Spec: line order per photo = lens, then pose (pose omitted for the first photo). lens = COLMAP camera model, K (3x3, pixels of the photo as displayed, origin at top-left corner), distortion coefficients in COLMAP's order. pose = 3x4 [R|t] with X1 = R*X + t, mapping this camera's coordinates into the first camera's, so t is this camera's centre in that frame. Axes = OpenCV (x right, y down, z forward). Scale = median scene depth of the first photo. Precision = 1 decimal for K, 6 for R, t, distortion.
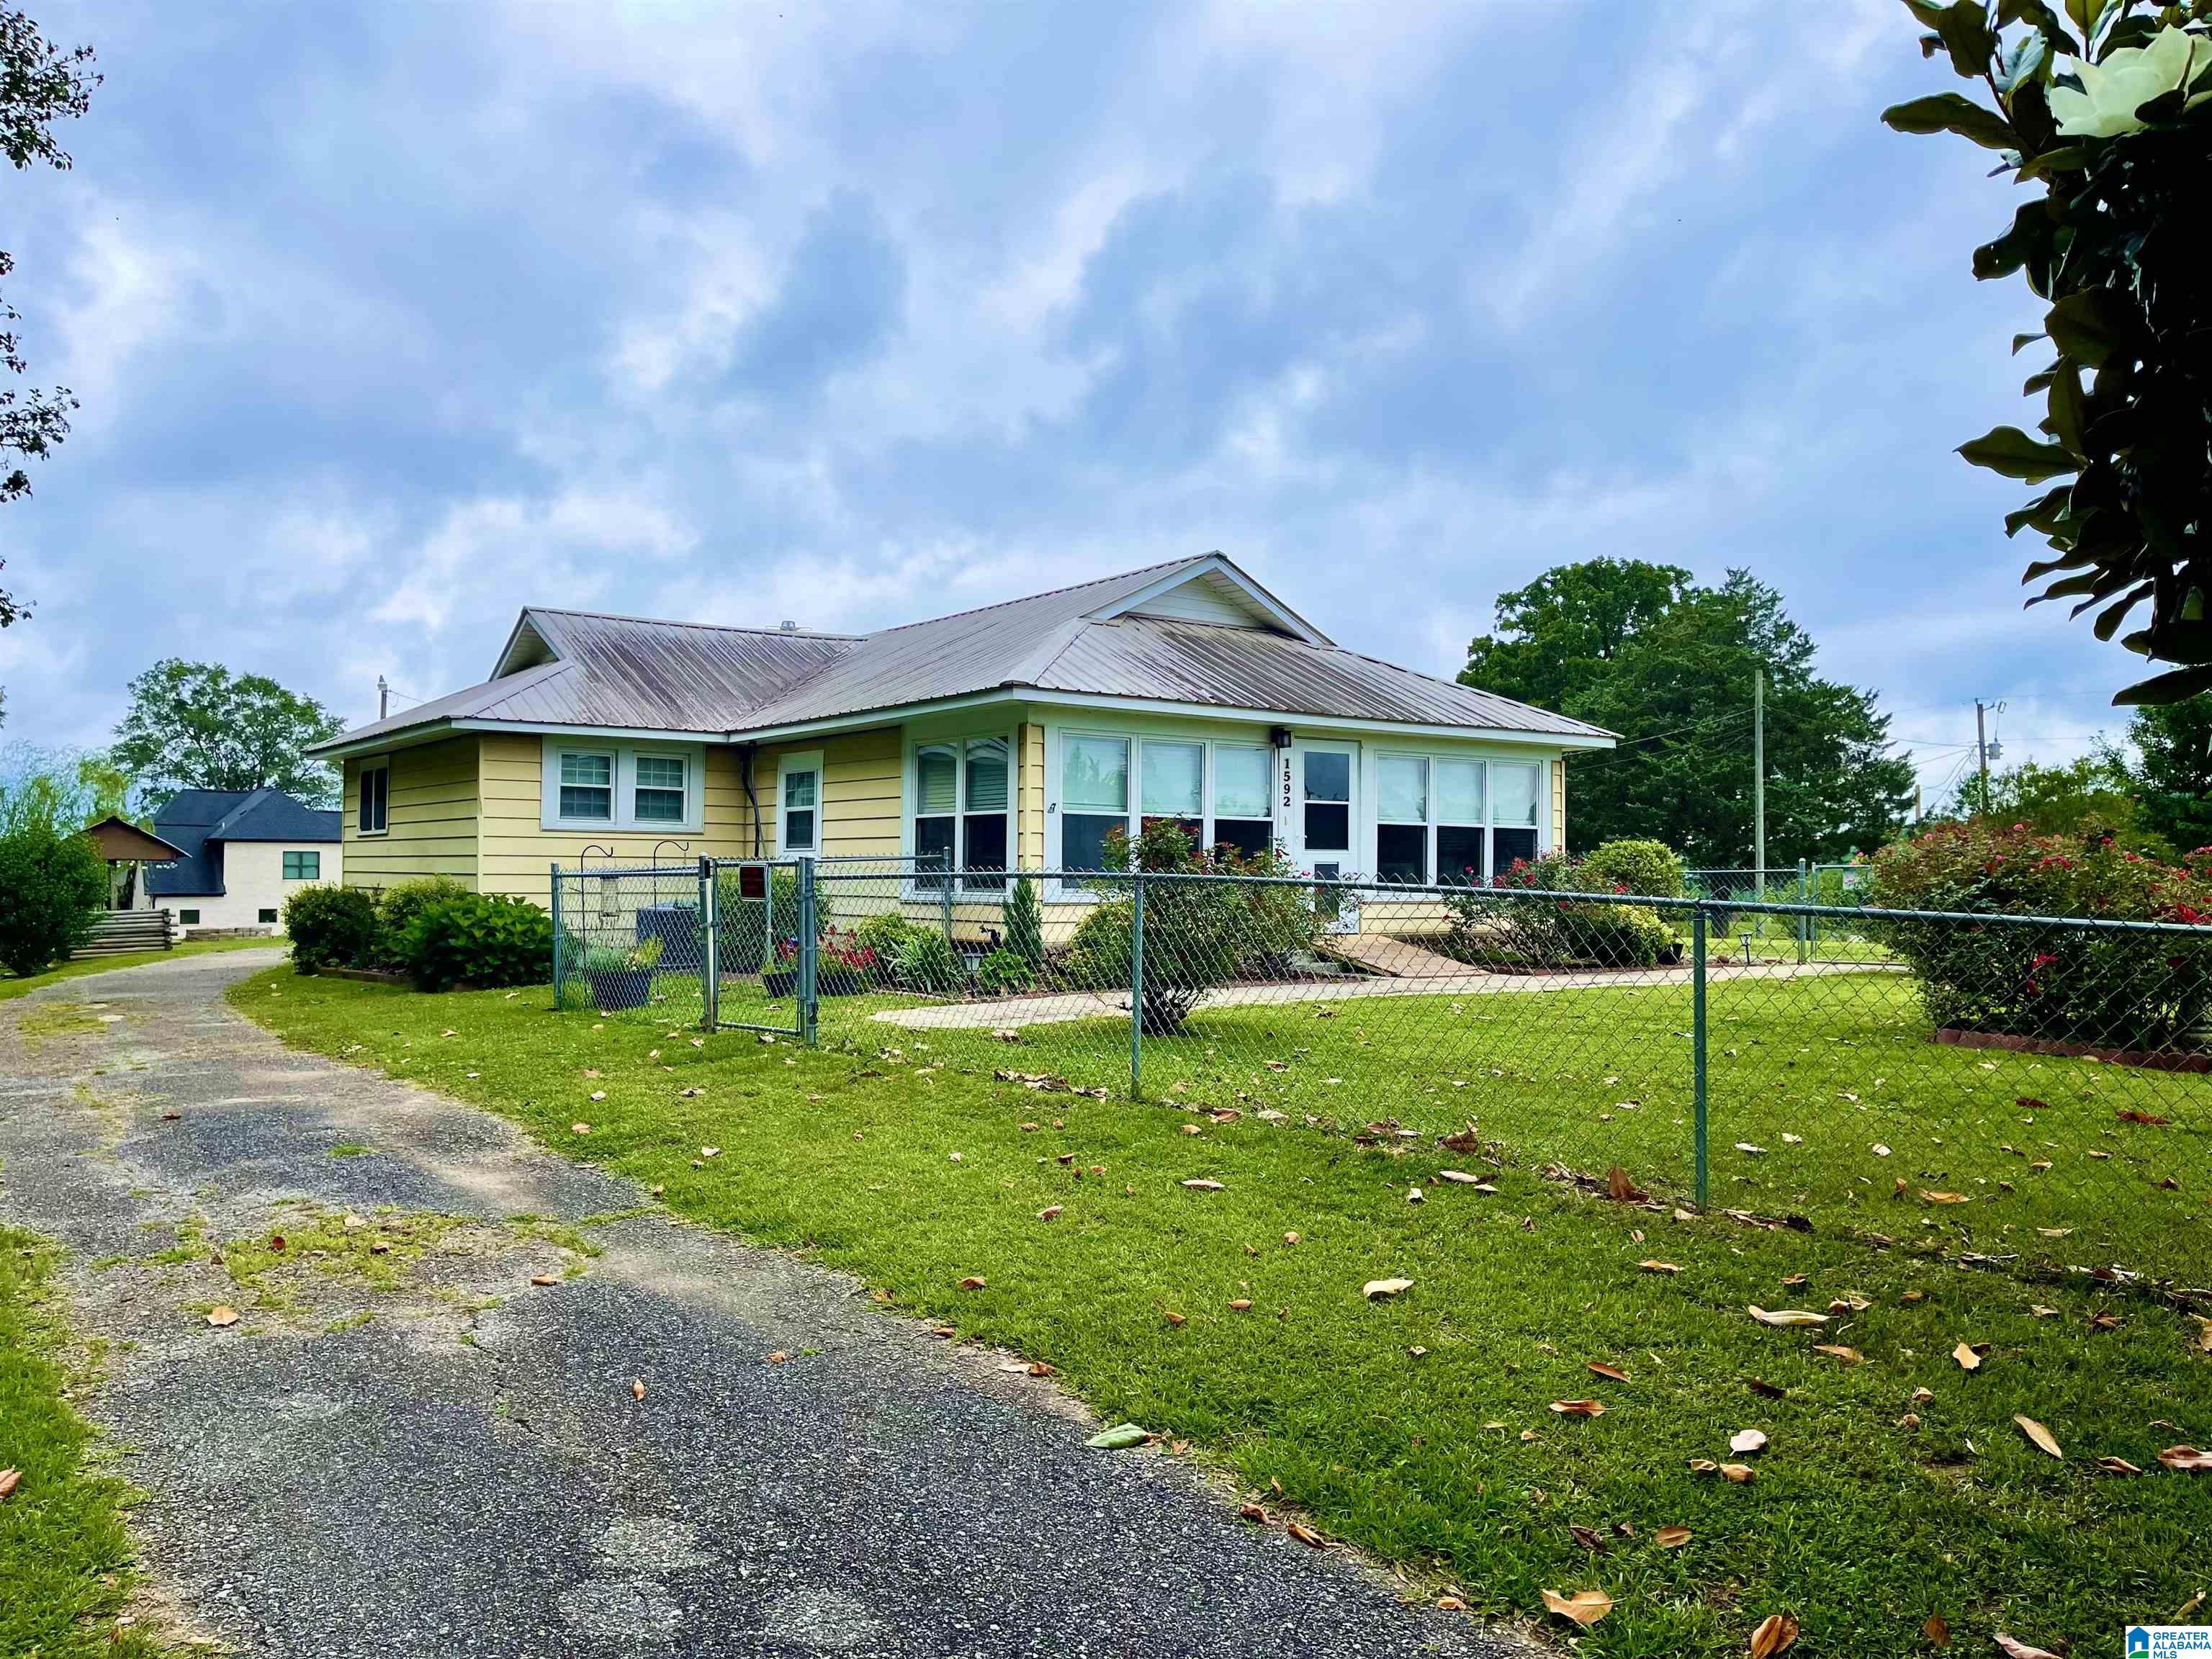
lens RADIAL K [[1677.3, 0, 1106.0], [0, 1677.3, 829.5], [0, 0, 1]] dist [0.091071, -0.105584]
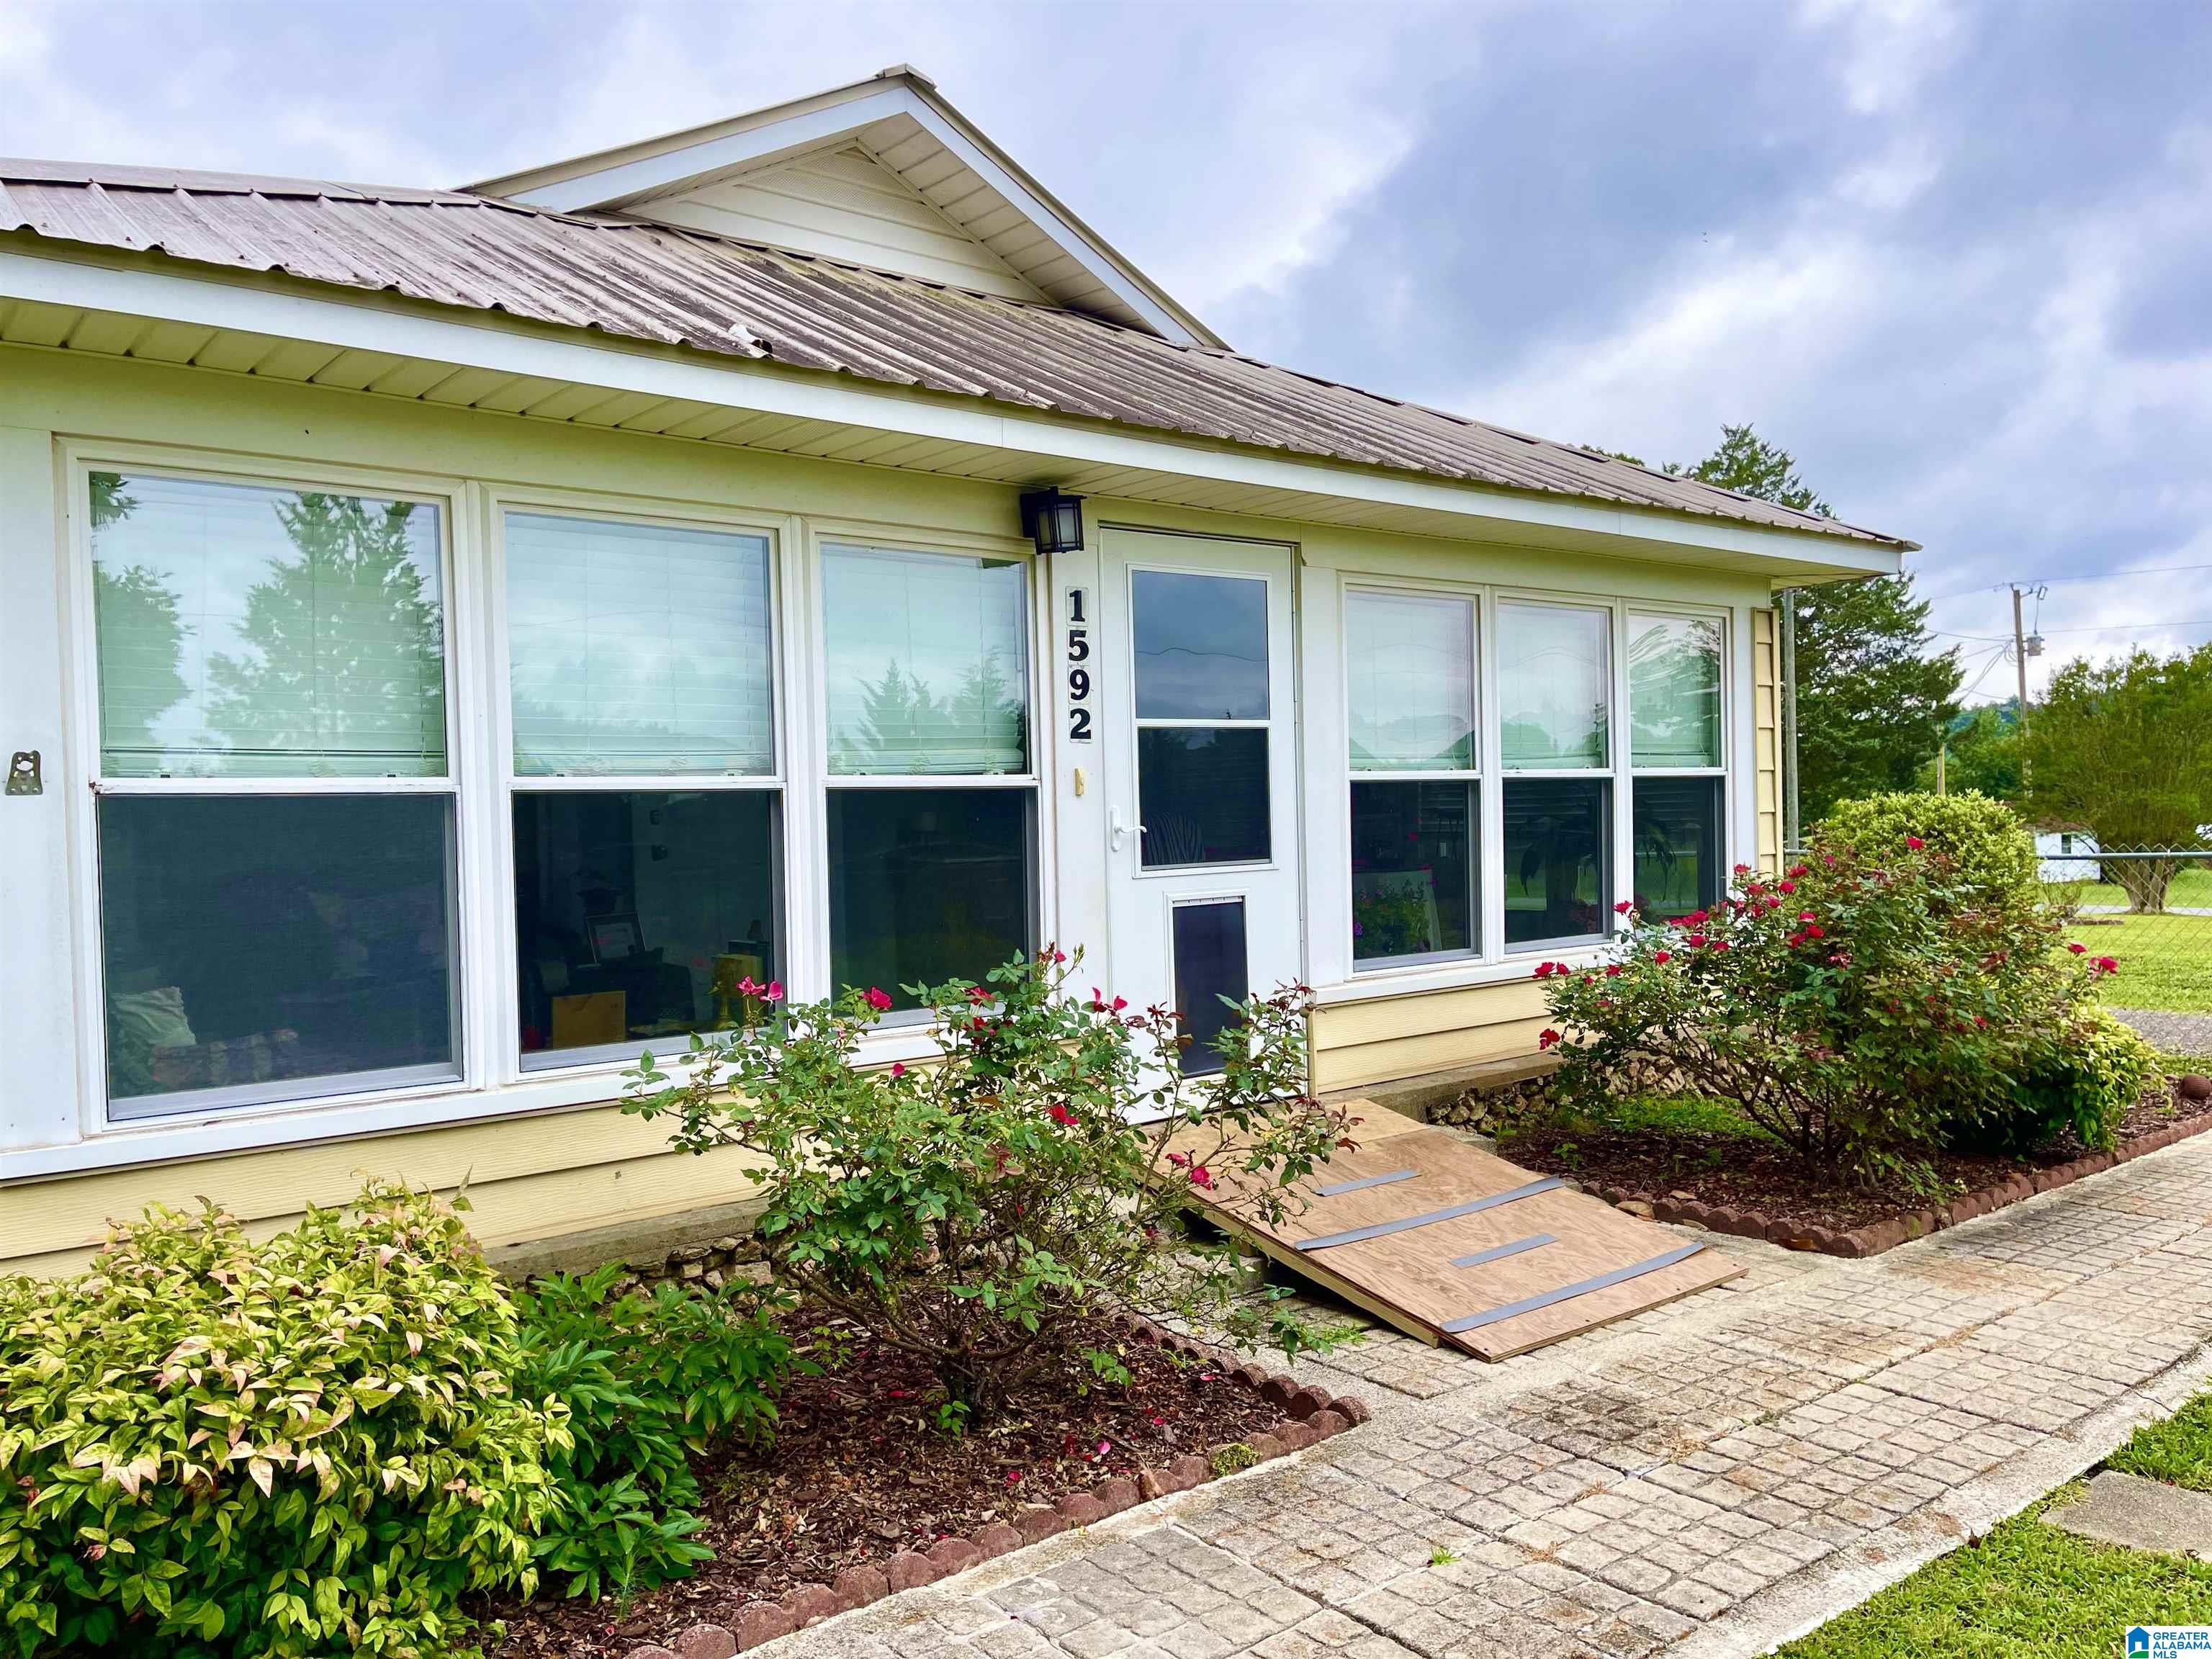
lens RADIAL K [[1677.3, 0, 1106.0], [0, 1677.3, 829.5], [0, 0, 1]] dist [0.091071, -0.105584]
pose [[0.998495, -0.031506, 0.044890, 0.091120], [0.029756, 0.998791, 0.039122, -0.008098], [-0.046068, -0.037727, 0.998226, 0.630781]]
